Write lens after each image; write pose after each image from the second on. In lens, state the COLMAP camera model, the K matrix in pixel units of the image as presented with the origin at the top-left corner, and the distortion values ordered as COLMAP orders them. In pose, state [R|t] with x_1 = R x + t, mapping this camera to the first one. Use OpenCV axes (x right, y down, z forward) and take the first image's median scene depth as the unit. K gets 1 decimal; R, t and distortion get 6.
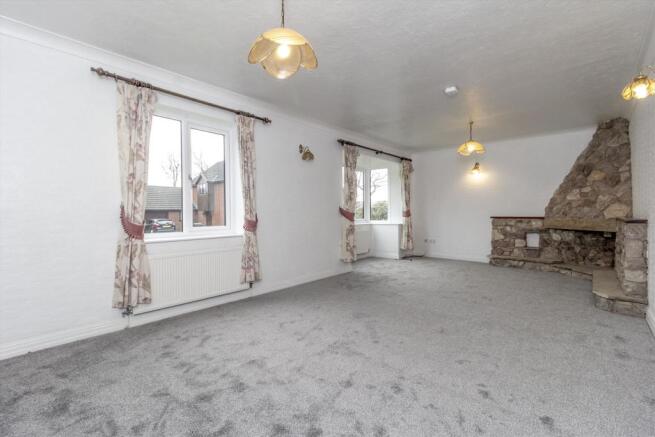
lens RADIAL K [[300.7, 0, 327.9], [0, 300.7, 215.5], [0, 0, 1]] dist [0.003723, 0.001546]
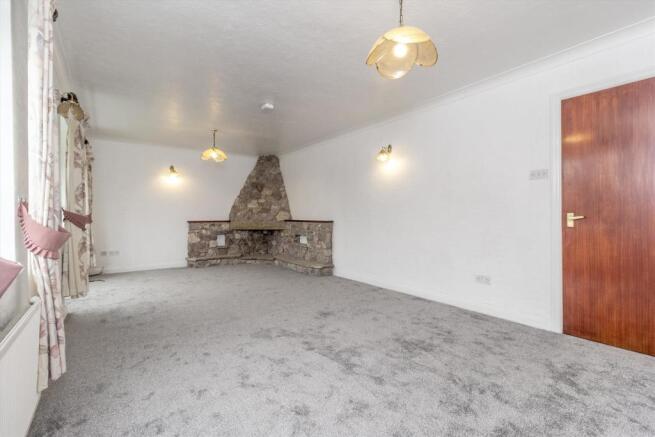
lens RADIAL K [[300.7, 0, 324.8], [0, 300.7, 217.3], [0, 0, 1]] dist [0.003723, 0.001546]
pose [[0.211425, 0.000481, 0.977394, -0.425904], [0.009902, 0.999948, -0.002635, -0.001839], [-0.977344, 0.010235, 0.211409, 0.383378]]
